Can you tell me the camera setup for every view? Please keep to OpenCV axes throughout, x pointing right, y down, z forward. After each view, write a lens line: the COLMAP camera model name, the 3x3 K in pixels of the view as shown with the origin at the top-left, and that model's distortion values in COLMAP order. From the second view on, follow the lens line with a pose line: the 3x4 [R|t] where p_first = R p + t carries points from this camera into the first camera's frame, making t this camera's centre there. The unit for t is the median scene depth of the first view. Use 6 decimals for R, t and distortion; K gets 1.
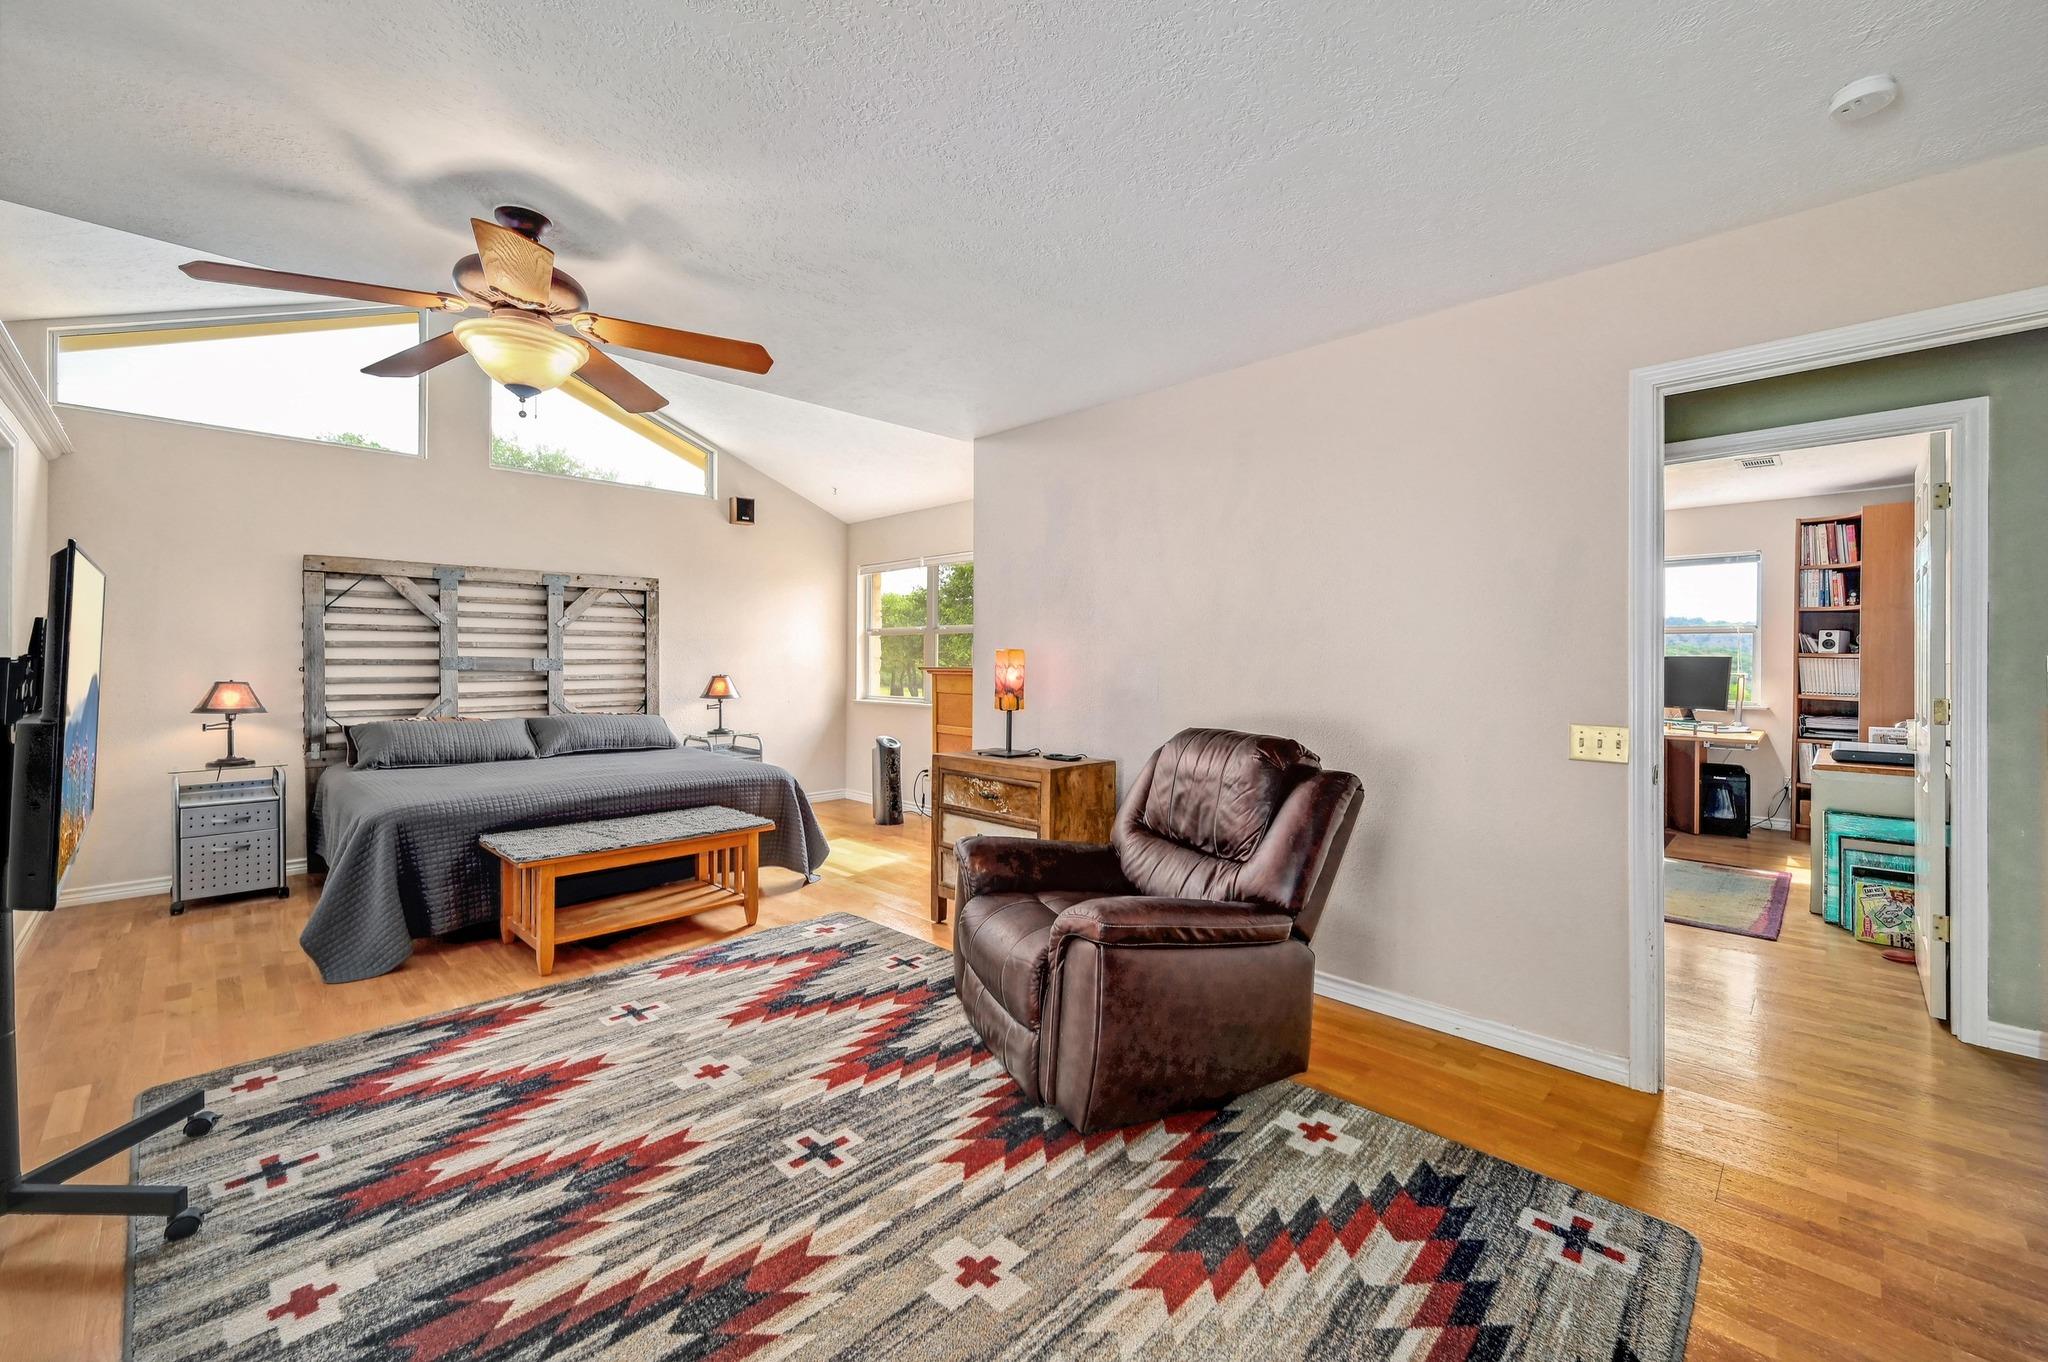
lens RADIAL K [[828.1, 0, 1022.9], [0, 828.1, 665.2], [0, 0, 1]] dist [0.001244, 0.000528]
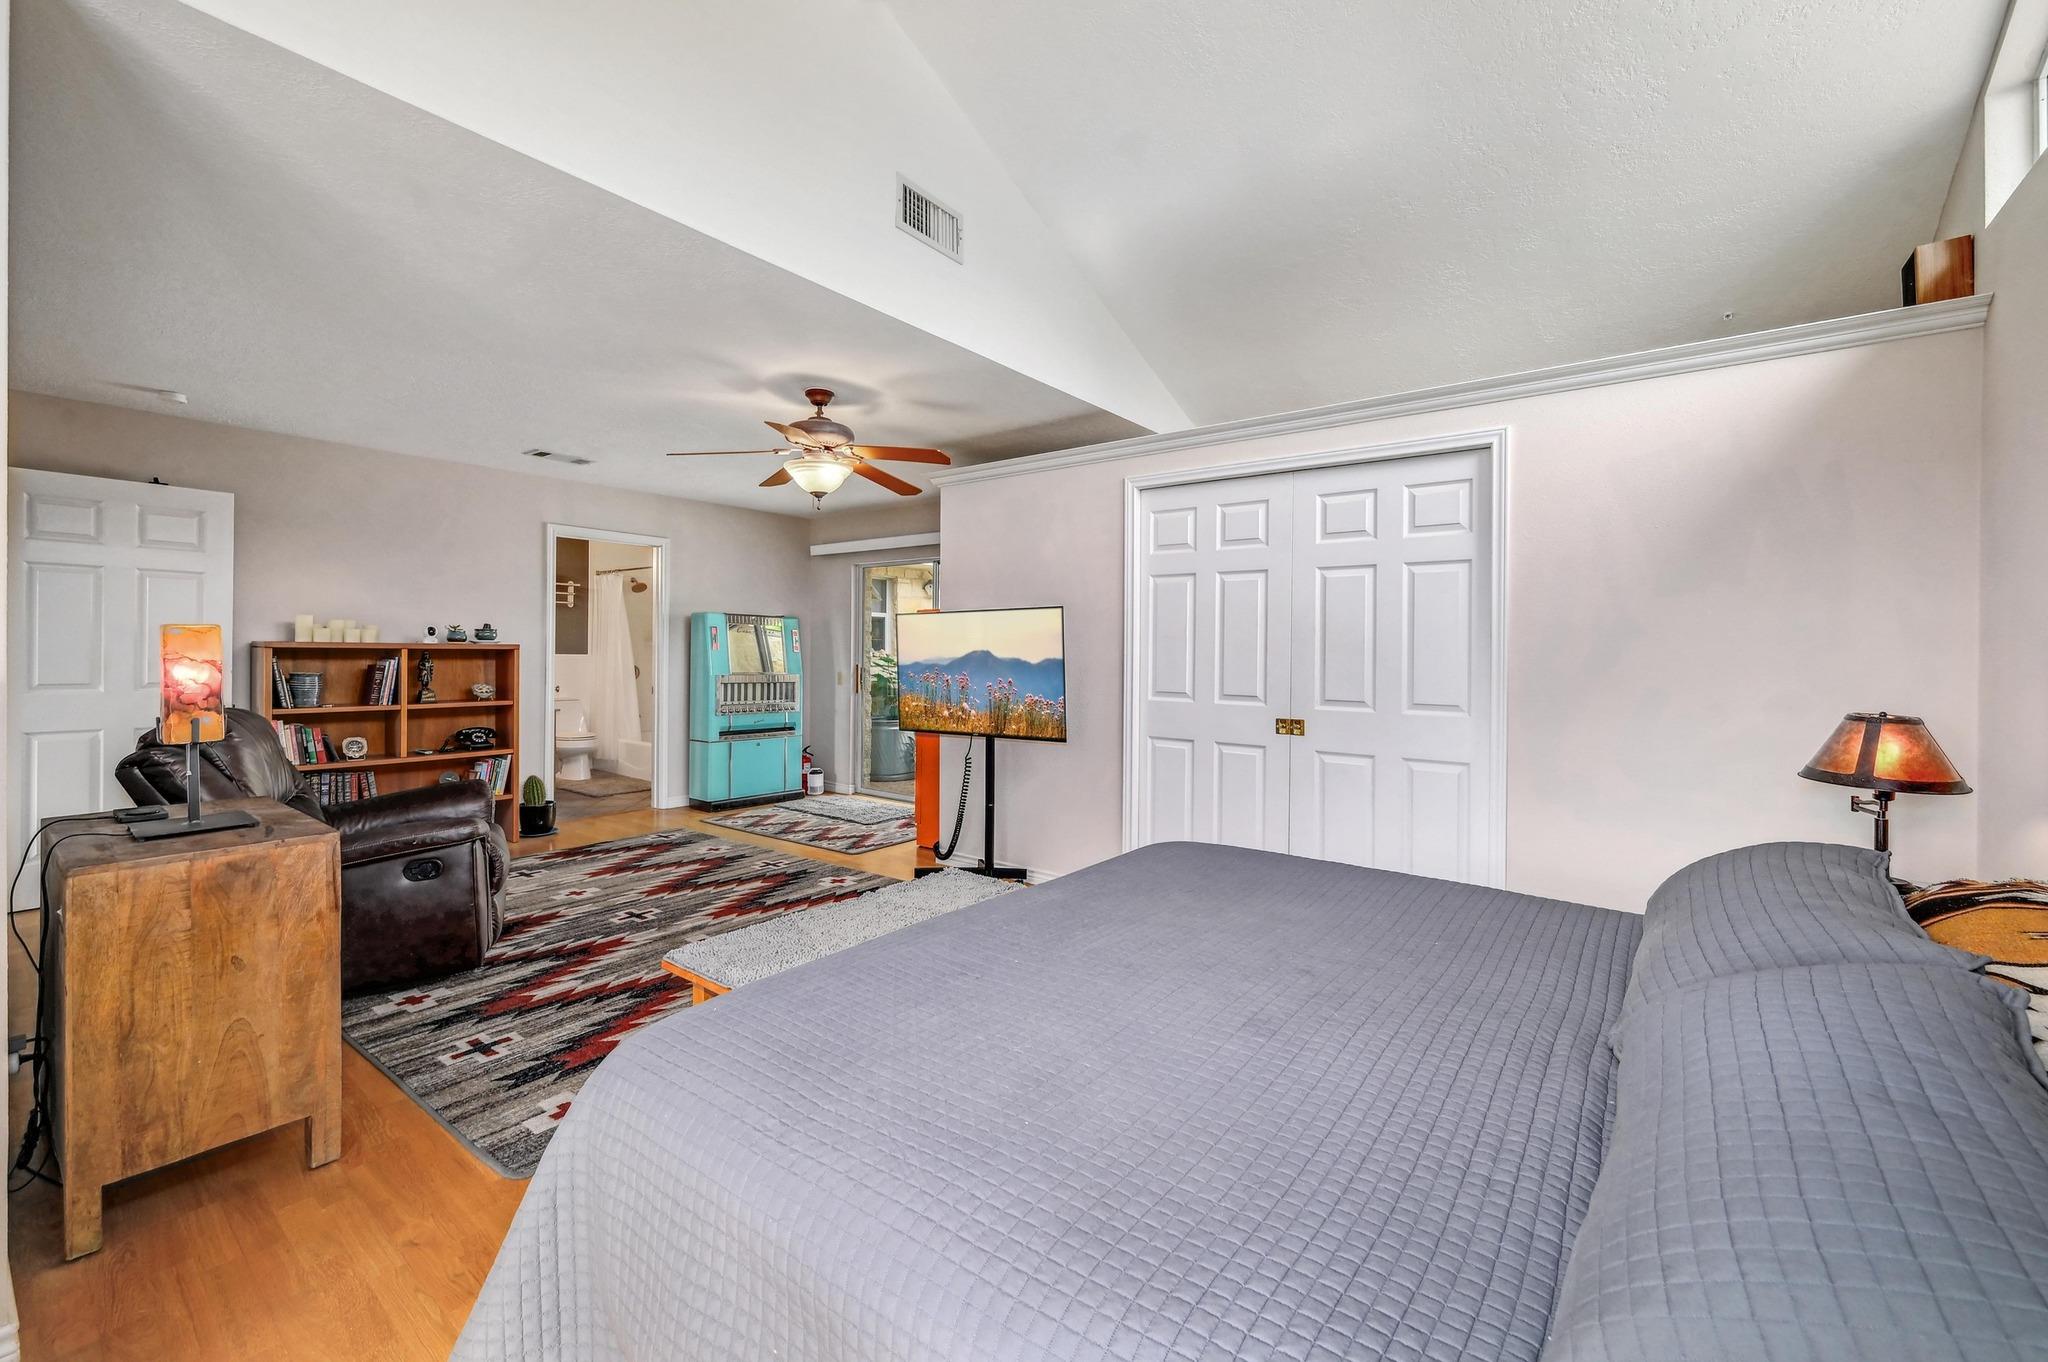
lens RADIAL K [[828.1, 0, 1022.9], [0, 828.1, 665.2], [0, 0, 1]] dist [0.001244, 0.000528]
pose [[-0.993103, -0.010598, -0.116762, -0.778074], [-0.014325, 0.999413, 0.031119, -0.035185], [0.116364, 0.032577, -0.992672, 2.576085]]
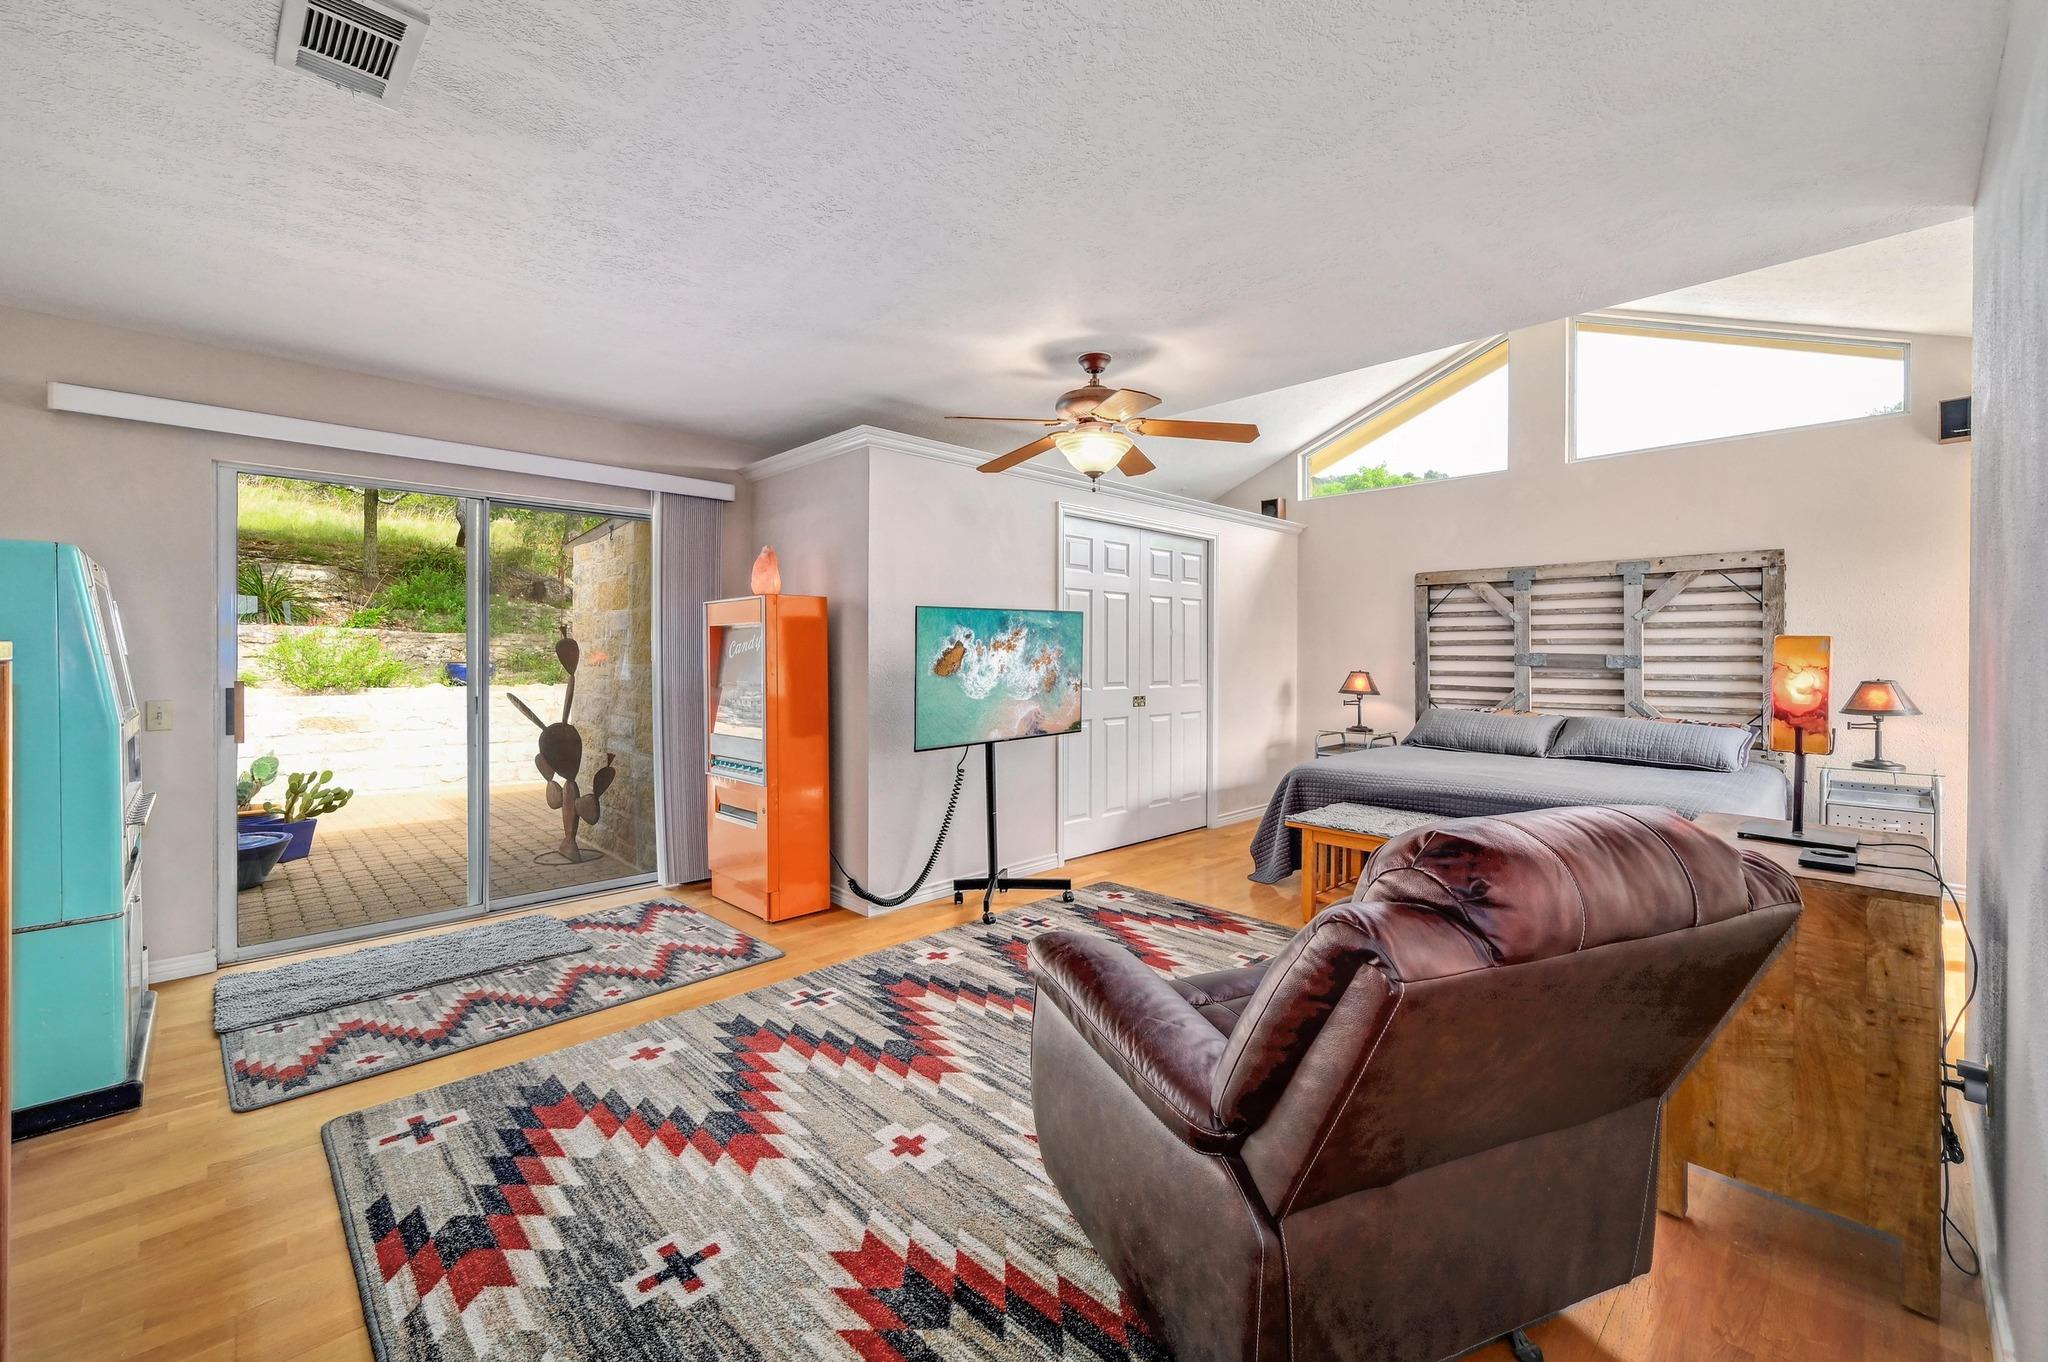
lens RADIAL K [[828.1, 0, 1022.9], [0, 828.1, 665.2], [0, 0, 1]] dist [0.001244, 0.000528]
pose [[-0.022238, 0.011230, -0.999690, 0.829922], [-0.009086, 0.999893, 0.011435, -0.003188], [0.999711, 0.009337, -0.022133, 0.841593]]
